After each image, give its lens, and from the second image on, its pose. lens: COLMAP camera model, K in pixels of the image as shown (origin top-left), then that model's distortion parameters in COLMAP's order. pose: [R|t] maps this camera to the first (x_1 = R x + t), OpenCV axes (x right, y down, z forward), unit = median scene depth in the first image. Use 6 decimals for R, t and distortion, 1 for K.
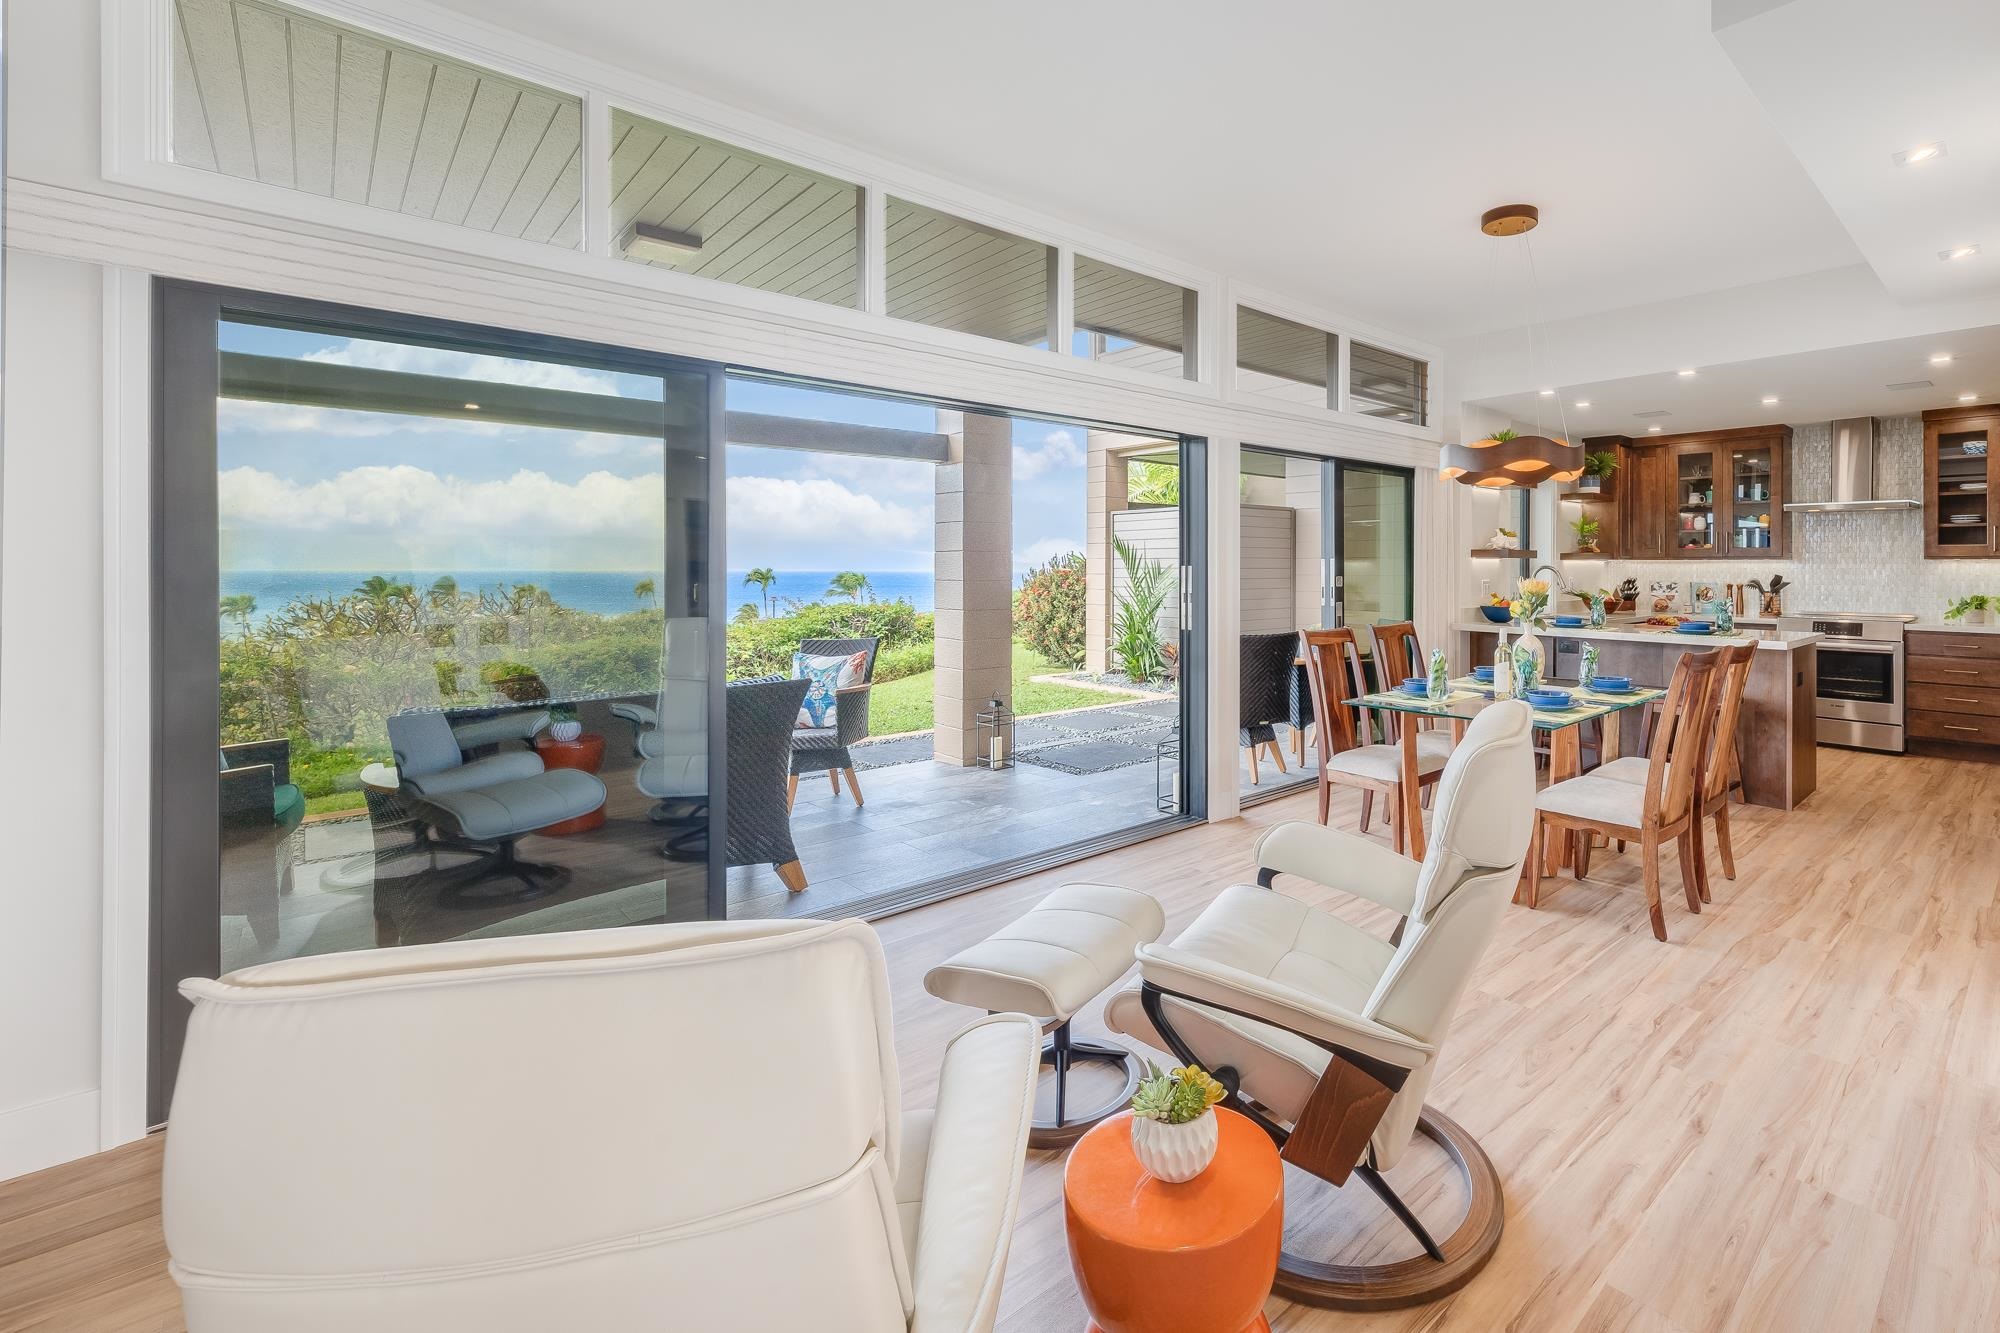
lens RADIAL K [[859.3, 0, 1182.5], [0, 859.3, 563.5], [0, 0, 1]] dist [0.008557, -0.000111]
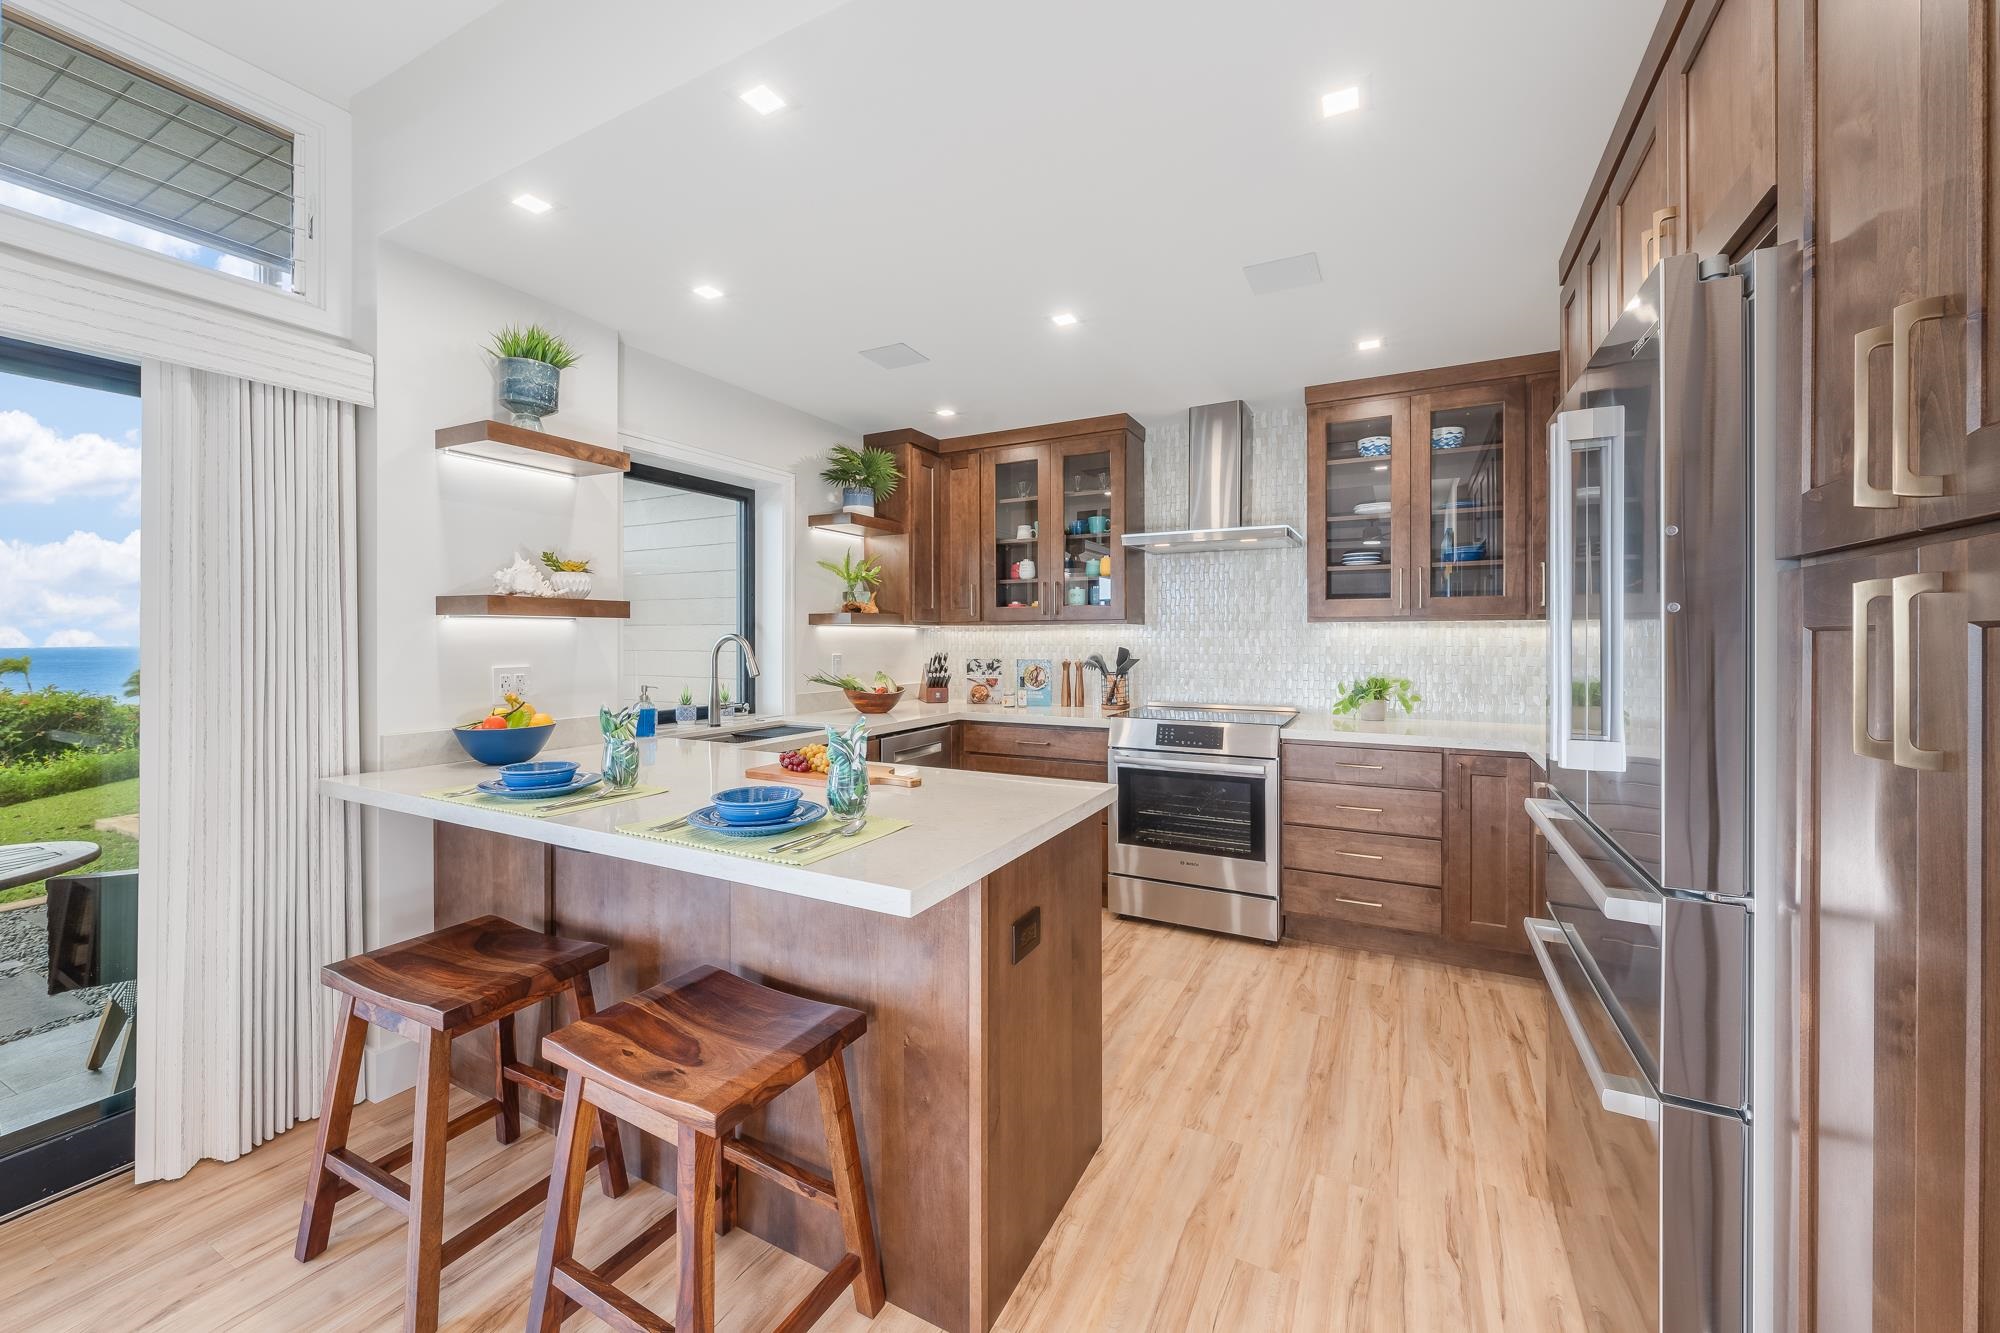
lens RADIAL K [[763.4, 0, 958.4], [0, 763.4, 638.0], [0, 0, 1]] dist [0.001865, 0.000058]
pose [[0.963026, -0.003660, 0.269385, 0.470648], [0.002695, 0.999989, 0.003953, 0.003690], [-0.269396, -0.003081, 0.963024, 0.542405]]
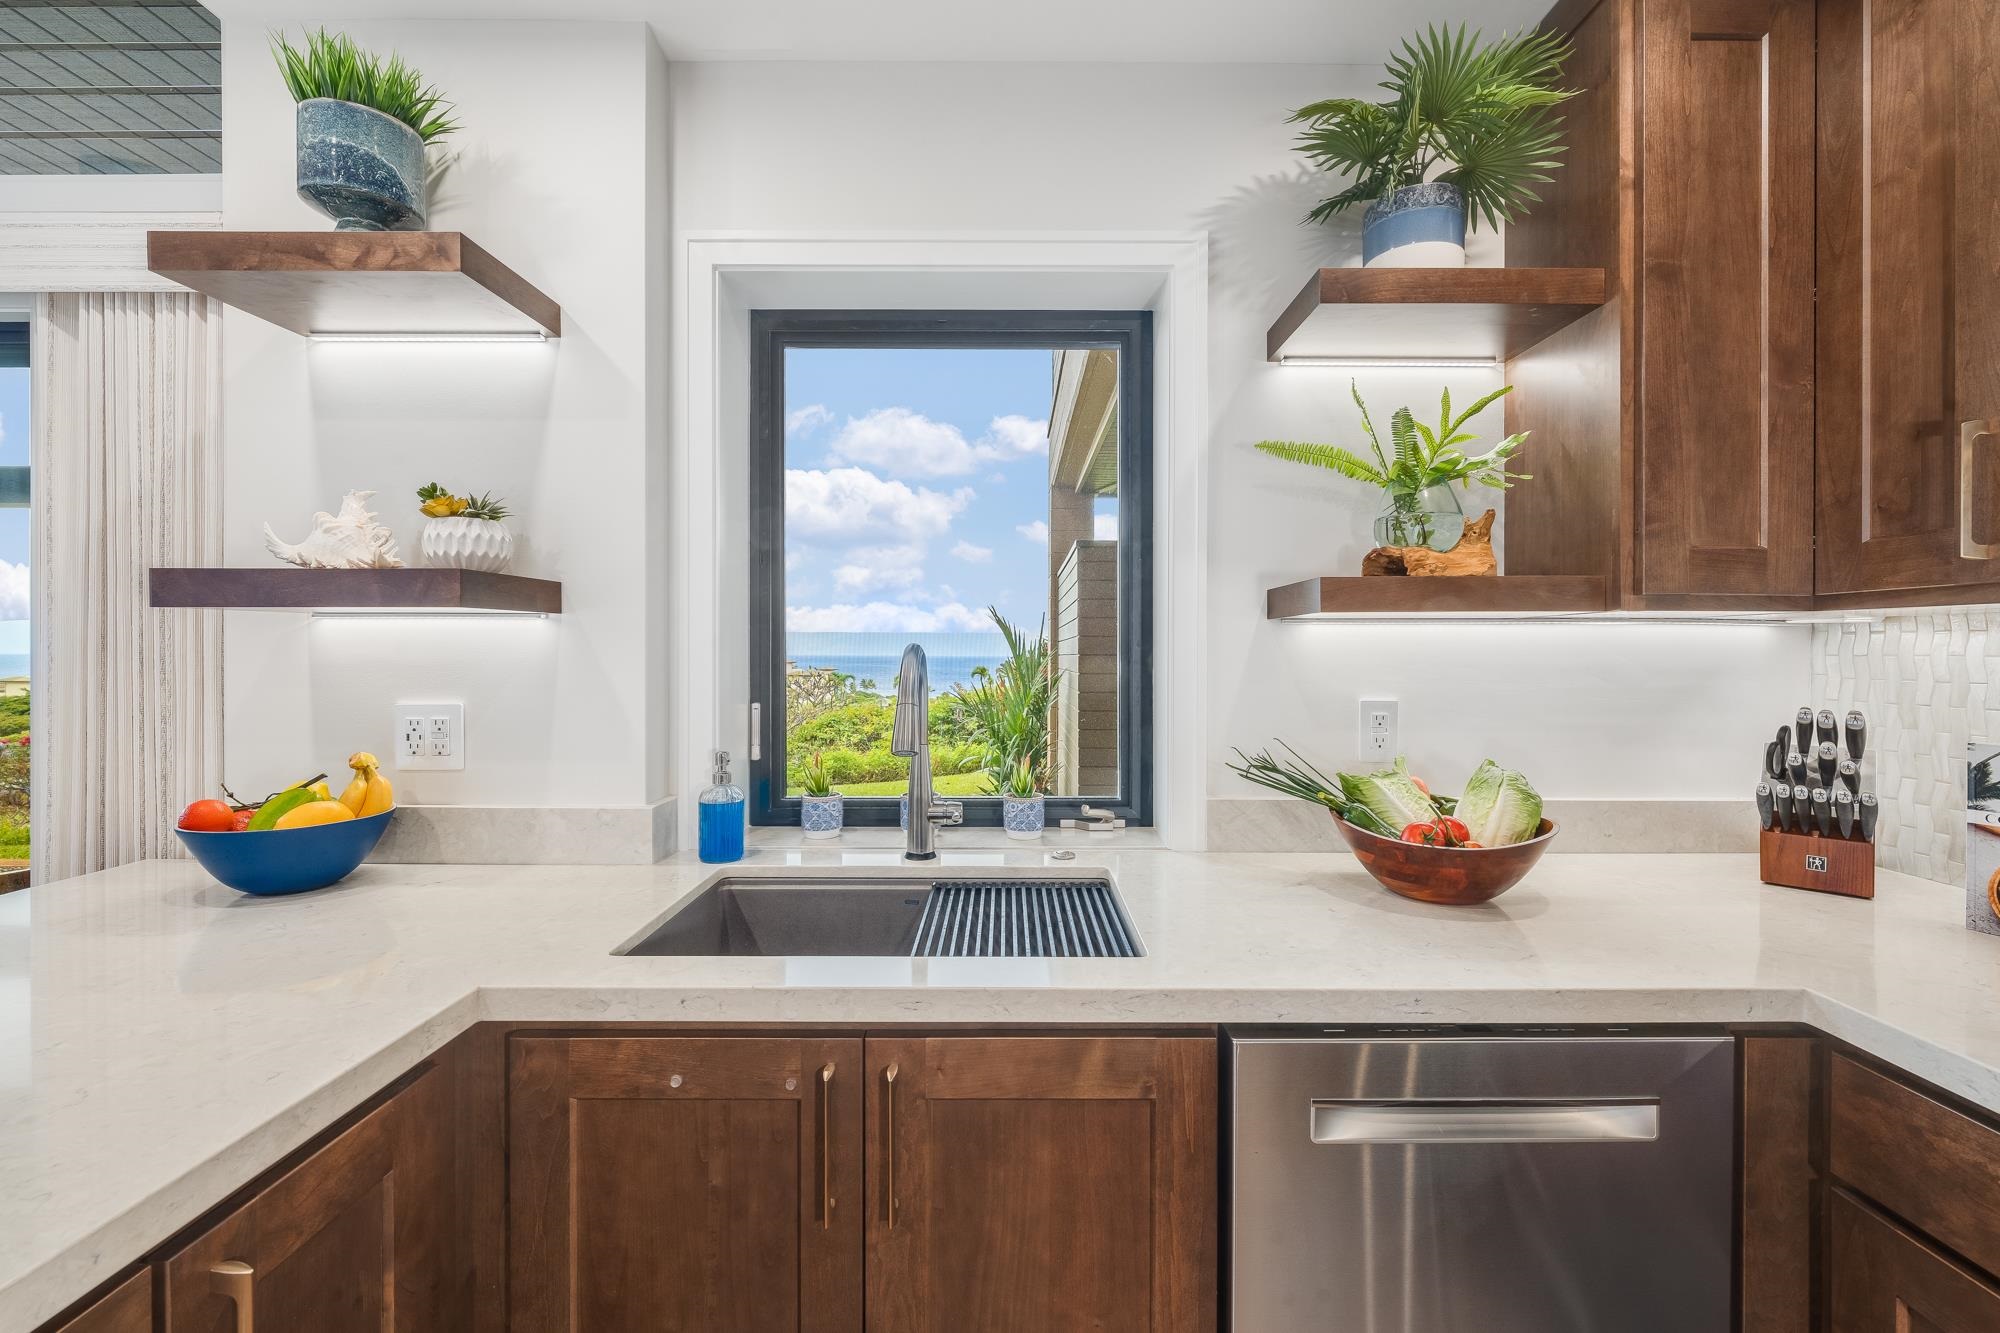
lens RADIAL K [[825.4, 0, 1013.4], [0, 825.4, 655.9], [0, 0, 1]] dist [-0.002762, -0.000299]
pose [[0.719733, 0.002107, -0.694248, 0.644763], [0.002093, 0.999984, 0.005205, 0.004987], [0.694248, -0.005200, 0.719717, 0.948218]]
